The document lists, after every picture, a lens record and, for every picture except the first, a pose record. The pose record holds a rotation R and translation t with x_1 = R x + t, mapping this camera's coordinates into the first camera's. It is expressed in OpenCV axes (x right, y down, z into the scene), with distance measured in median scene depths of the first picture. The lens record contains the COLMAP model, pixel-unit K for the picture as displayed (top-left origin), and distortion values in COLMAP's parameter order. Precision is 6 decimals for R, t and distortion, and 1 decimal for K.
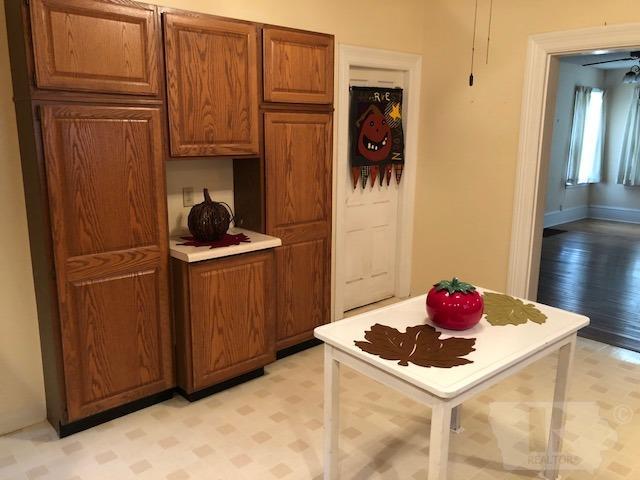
lens RADIAL K [[520.7, 0, 319.0], [0, 520.7, 235.7], [0, 0, 1]] dist [0.042649, -0.037940]
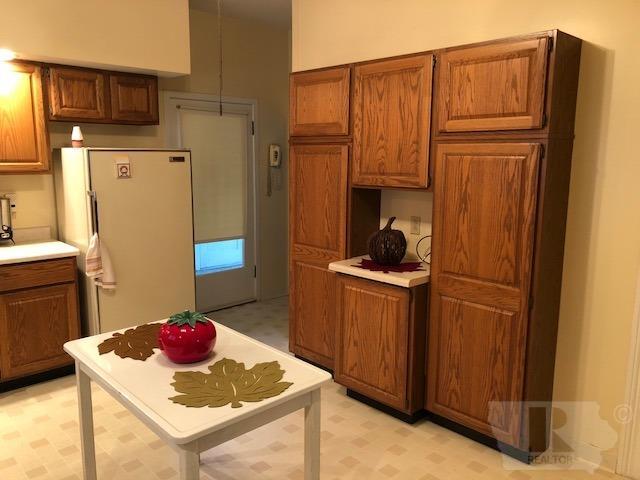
lens RADIAL K [[520.7, 0, 315.5], [0, 520.7, 236.7], [0, 0, 1]] dist [0.042649, -0.037940]
pose [[0.029354, 0.147789, -0.988583, 0.877656], [-0.208777, 0.968102, 0.138528, -0.172705], [0.977523, 0.202328, 0.059273, 0.824563]]
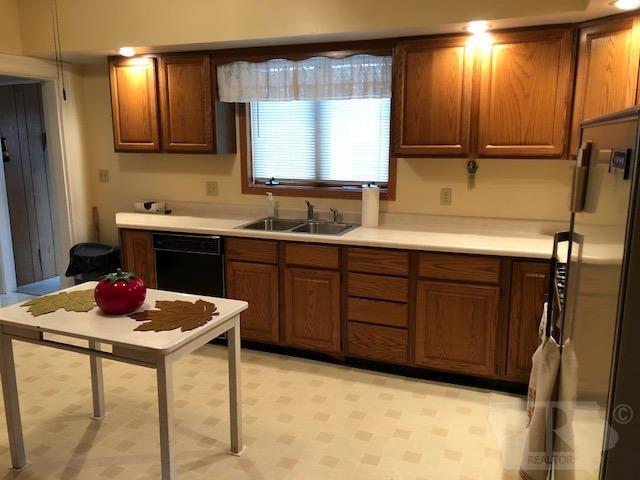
lens RADIAL K [[520.7, 0, 317.7], [0, 520.7, 237.6], [0, 0, 1]] dist [0.042649, -0.037940]
pose [[-0.442294, -0.179416, 0.878741, -0.666548], [0.179378, 0.942293, 0.282678, -0.165762], [-0.878749, 0.282653, -0.384588, 0.743603]]
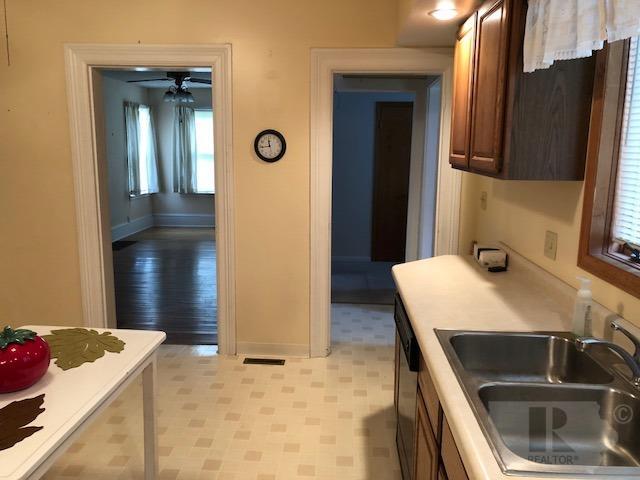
lens RADIAL K [[520.7, 0, 309.7], [0, 520.7, 236.2], [0, 0, 1]] dist [0.042649, -0.037940]
pose [[0.718855, -0.121702, 0.684424, 0.042099], [0.137885, 0.989956, 0.031210, -0.012513], [-0.681348, 0.071936, 0.728416, 0.061564]]
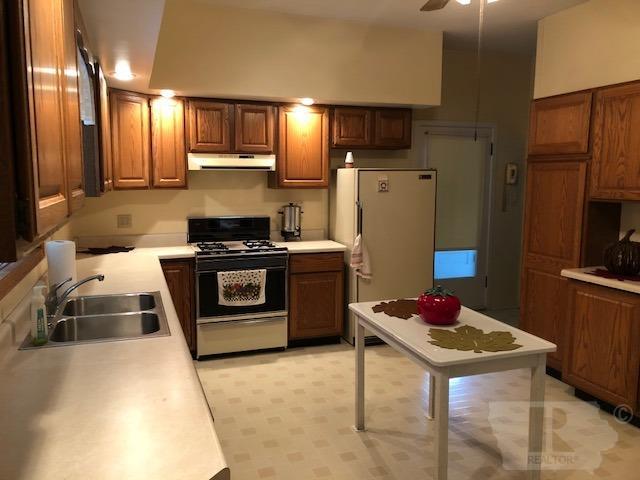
lens RADIAL K [[520.7, 0, 311.9], [0, 520.7, 236.4], [0, 0, 1]] dist [0.042649, -0.037940]
pose [[-0.392256, 0.098234, -0.914596, 1.136560], [-0.192350, 0.963541, 0.185987, -0.160206], [0.899520, 0.248877, -0.359059, 0.826284]]
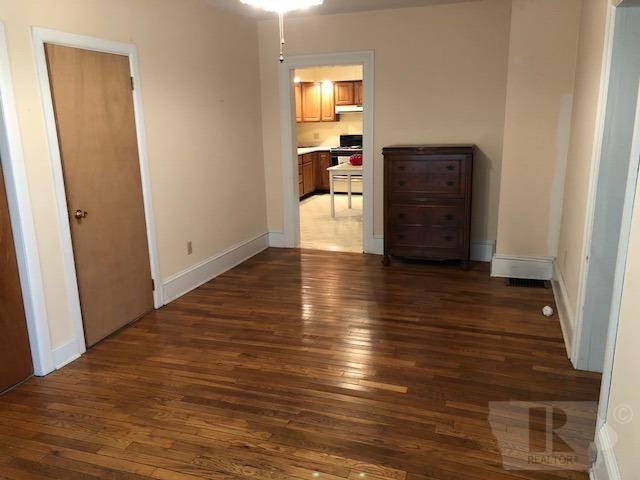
lens RADIAL K [[520.7, 0, 316.9], [0, 520.7, 242.0], [0, 0, 1]] dist [0.042649, -0.037940]
pose [[-0.881568, 0.120897, -0.456313, 1.709654], [-0.080850, 0.913696, 0.398274, -0.600984], [0.465082, 0.387999, -0.795711, 3.025680]]
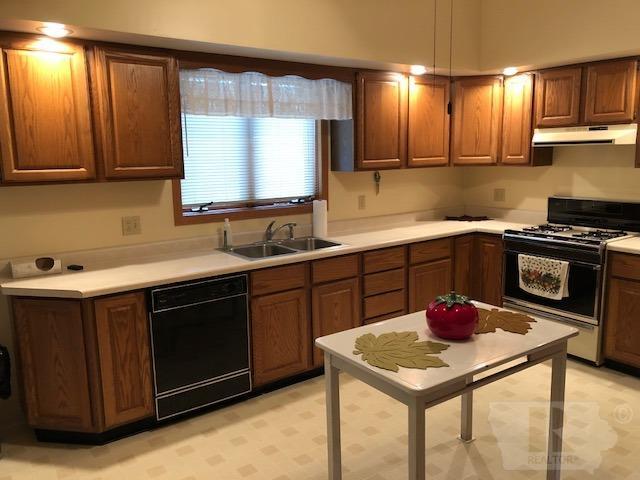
lens RADIAL K [[520.7, 0, 315.2], [0, 520.7, 237.6], [0, 0, 1]] dist [0.042649, -0.037940]
pose [[-0.993319, -0.010253, 0.114942, 0.303044], [0.032174, 0.931944, 0.361173, -0.307731], [-0.110823, 0.362458, -0.925388, 1.434331]]
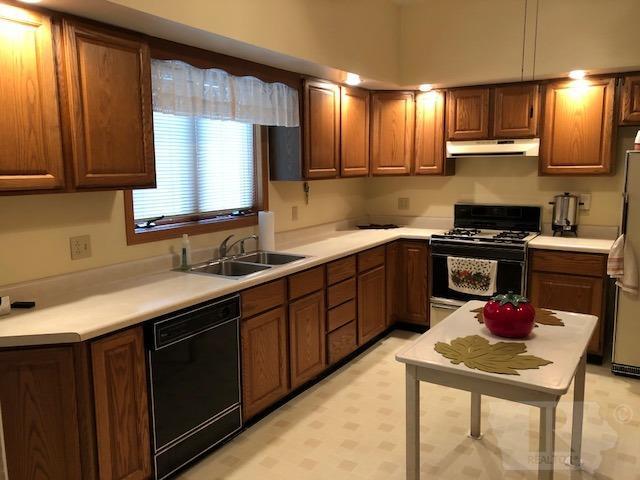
lens RADIAL K [[520.7, 0, 310.9], [0, 520.7, 238.8], [0, 0, 1]] dist [0.042649, -0.037940]
pose [[-0.965652, 0.038759, -0.256933, 0.688215], [-0.050143, 0.942430, 0.330622, -0.269863], [0.254956, 0.332149, -0.908116, 1.342803]]
